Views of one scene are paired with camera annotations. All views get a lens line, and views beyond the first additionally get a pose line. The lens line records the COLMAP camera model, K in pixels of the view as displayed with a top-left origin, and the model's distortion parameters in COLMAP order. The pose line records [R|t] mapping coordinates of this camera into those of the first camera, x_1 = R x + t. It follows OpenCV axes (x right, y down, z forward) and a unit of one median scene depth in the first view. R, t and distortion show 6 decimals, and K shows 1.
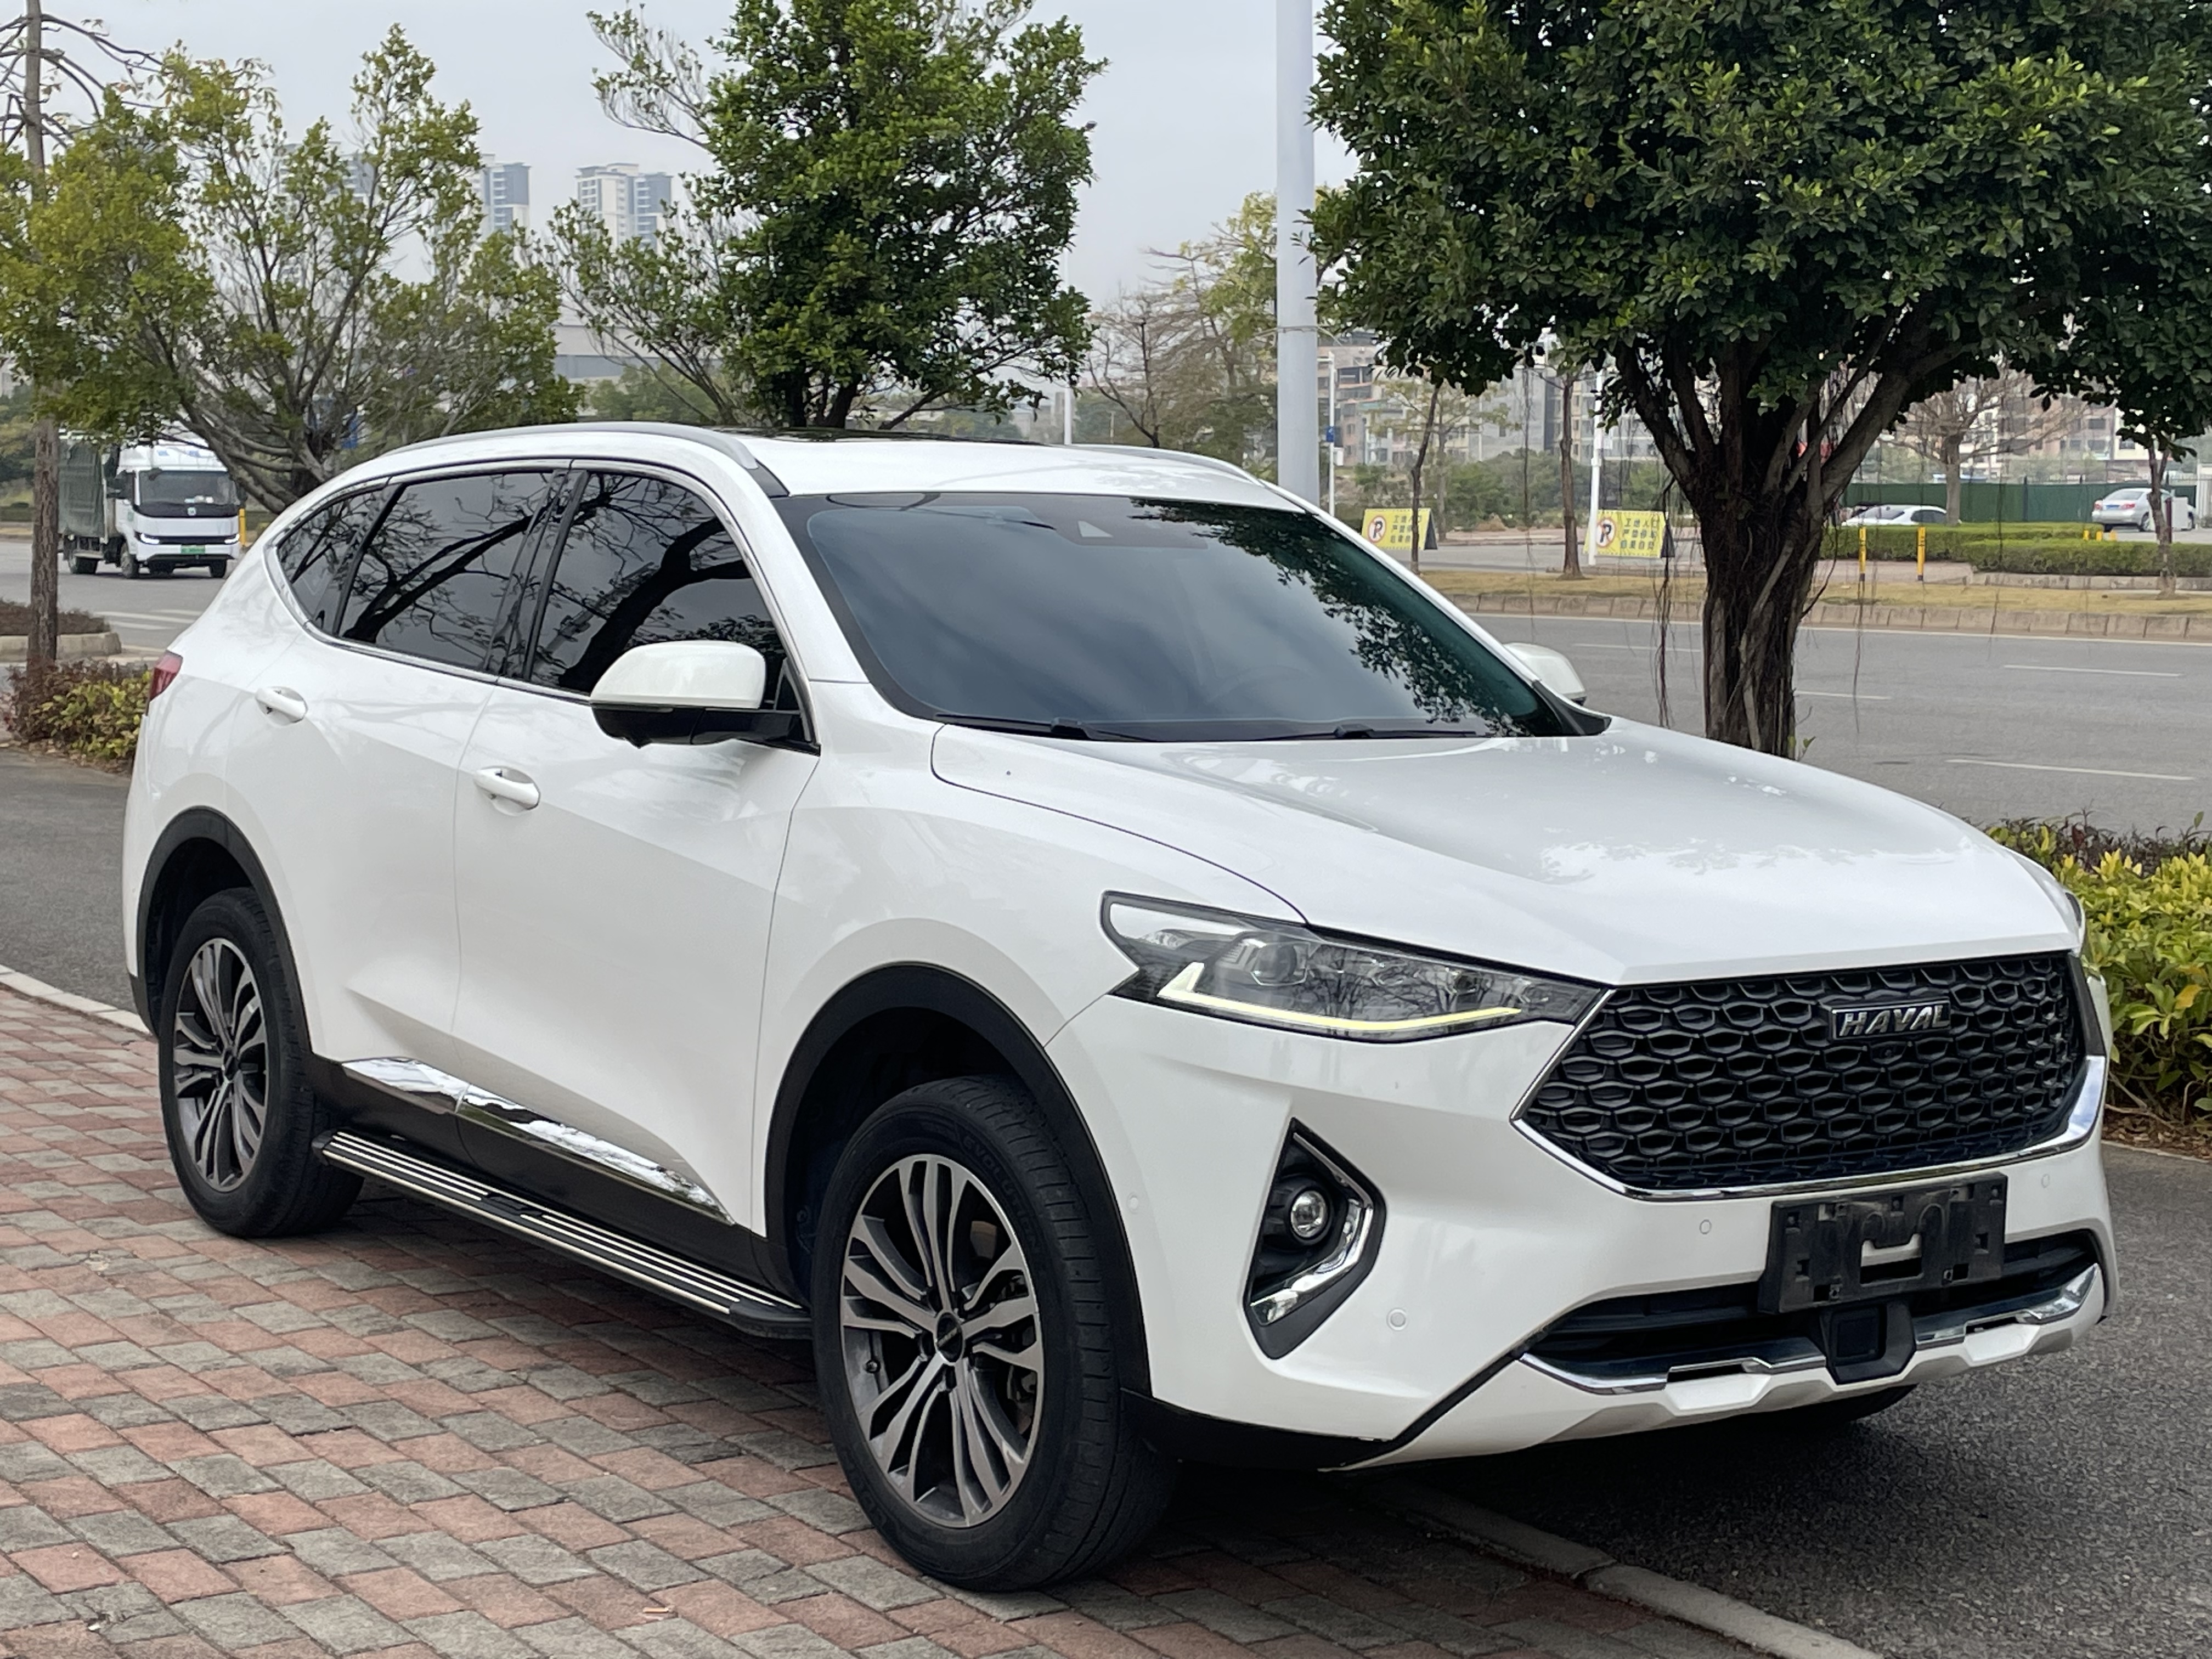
lens RADIAL K [[3291.6, 0, 1069.3], [0, 3291.6, 831.0], [0, 0, 1]] dist [0.264084, -1.396177]
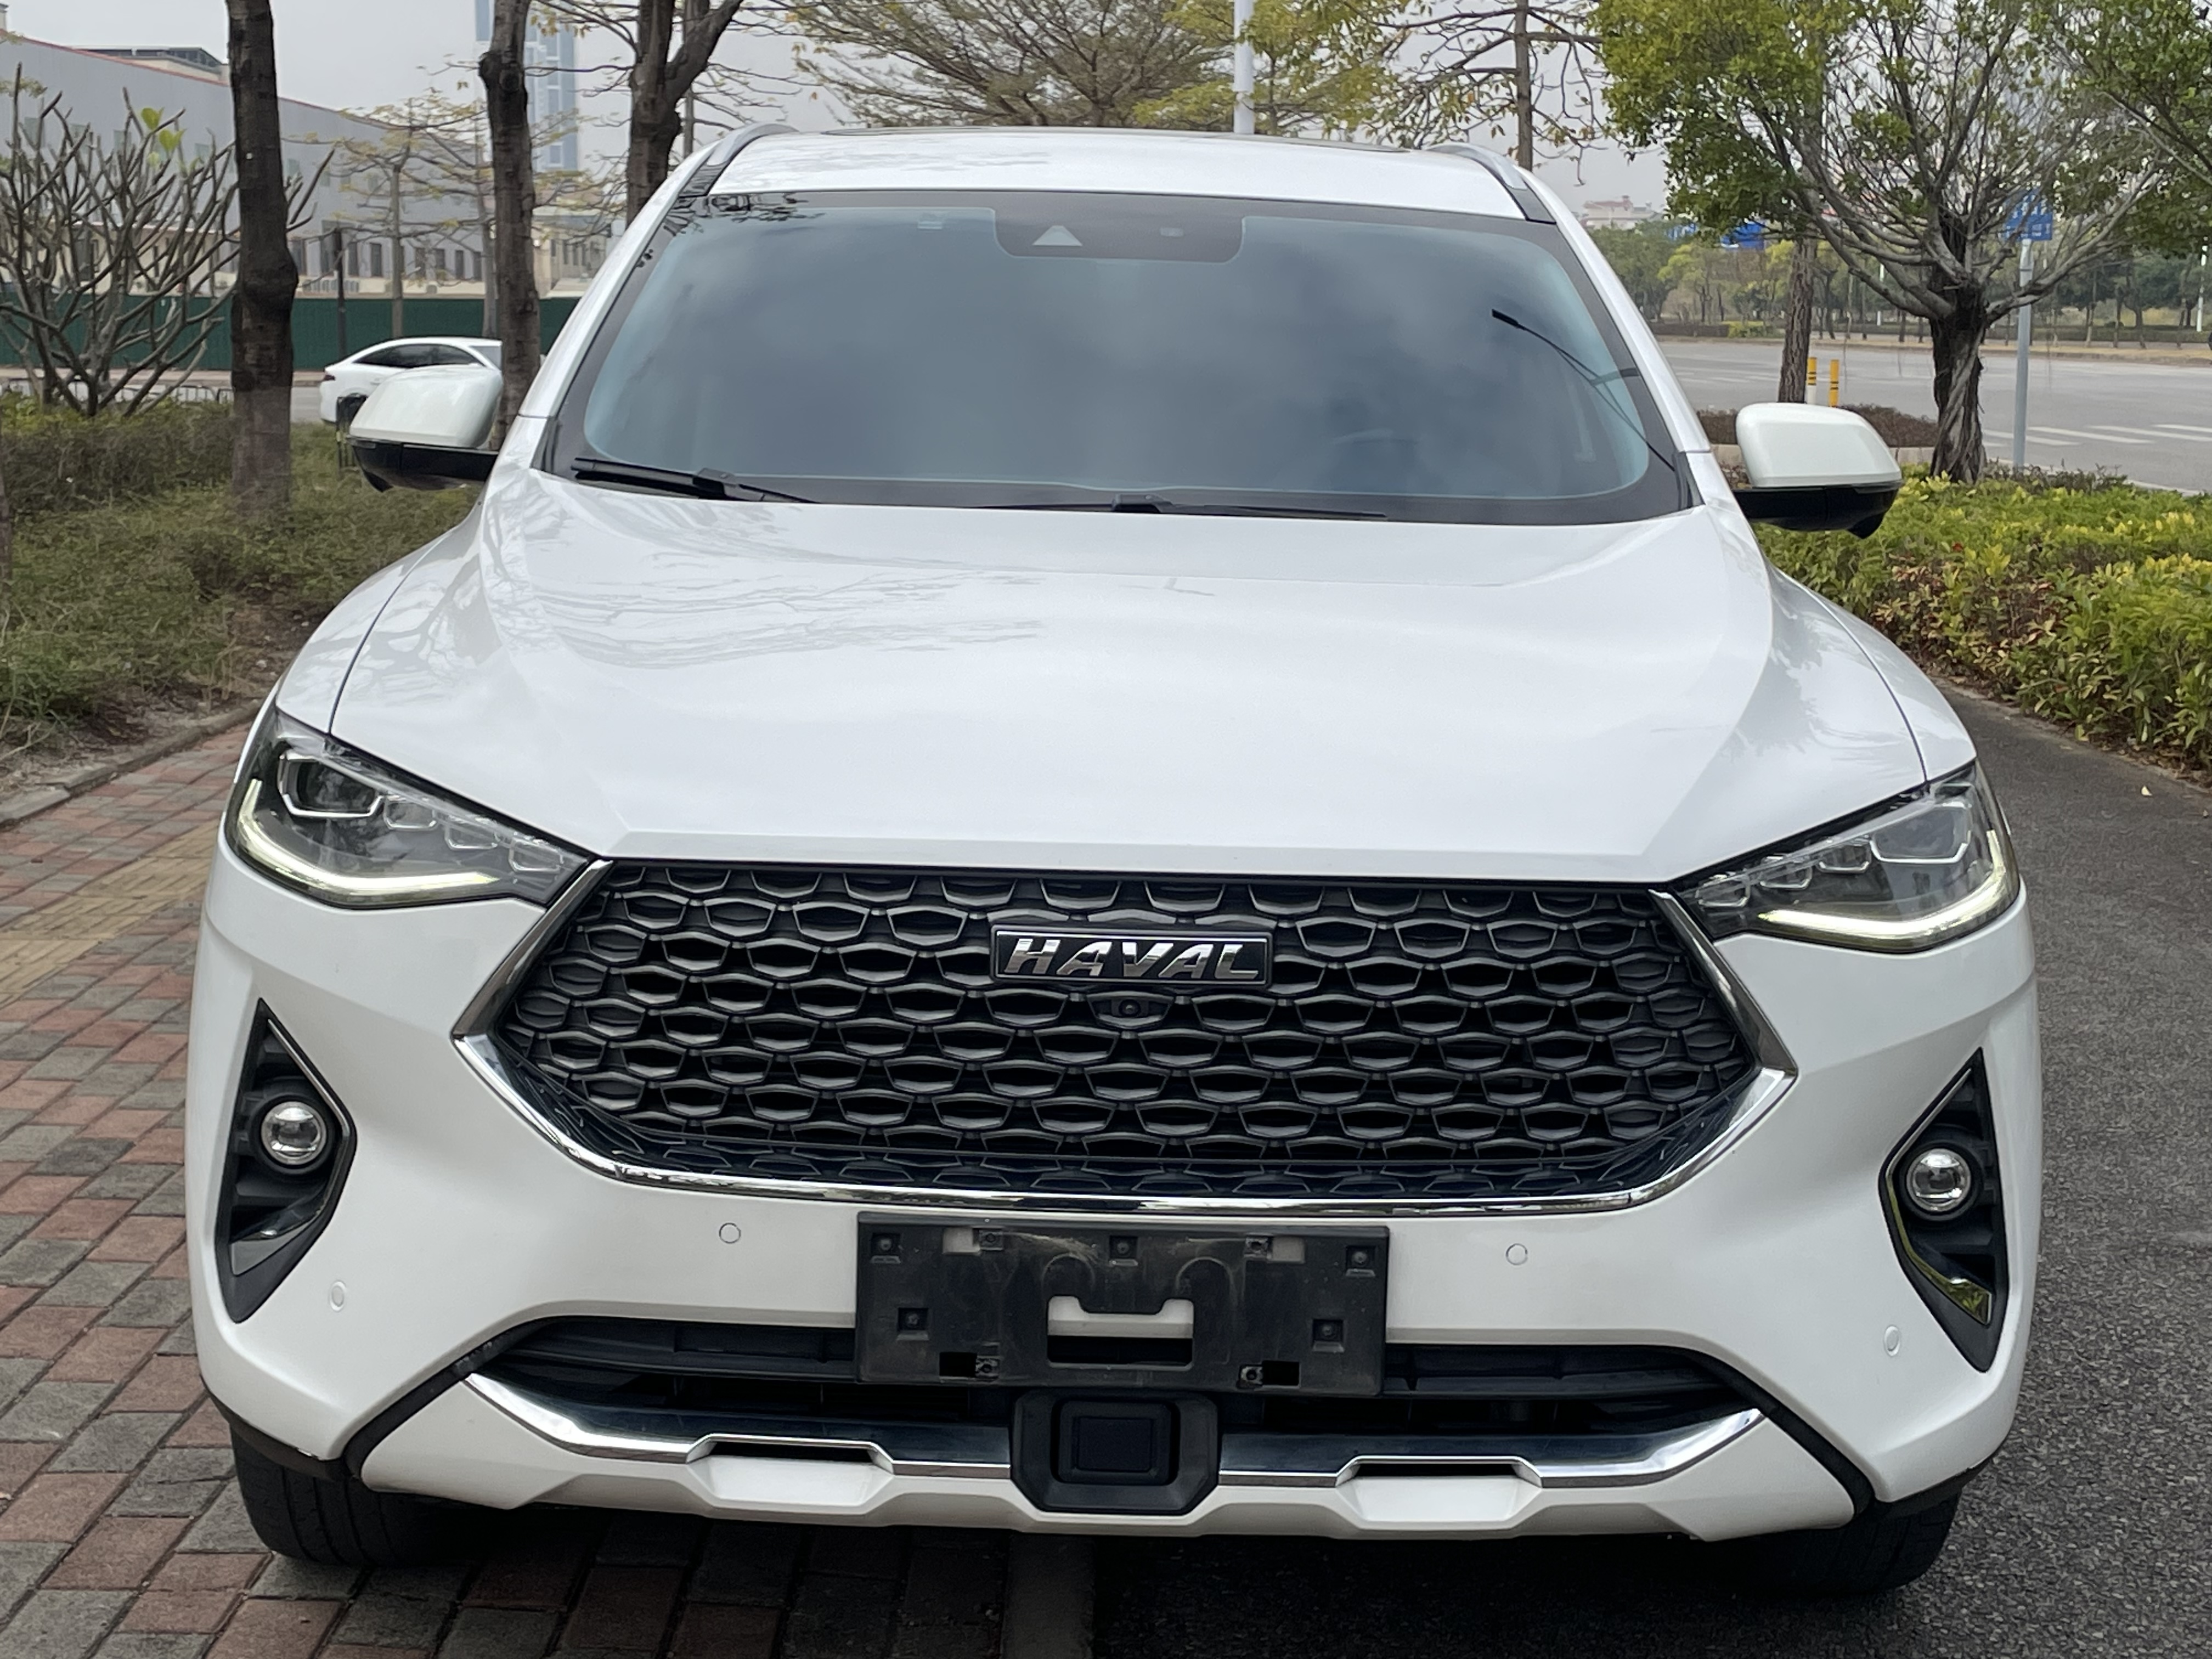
lens RADIAL K [[3291.6, 0, 1069.3], [0, 3291.6, 831.0], [0, 0, 1]] dist [0.264084, -1.396177]
pose [[0.819378, 0.088217, -0.566425, 0.597253], [-0.058253, 0.995787, 0.070819, -0.010921], [0.570286, -0.025031, 0.821065, 0.485978]]
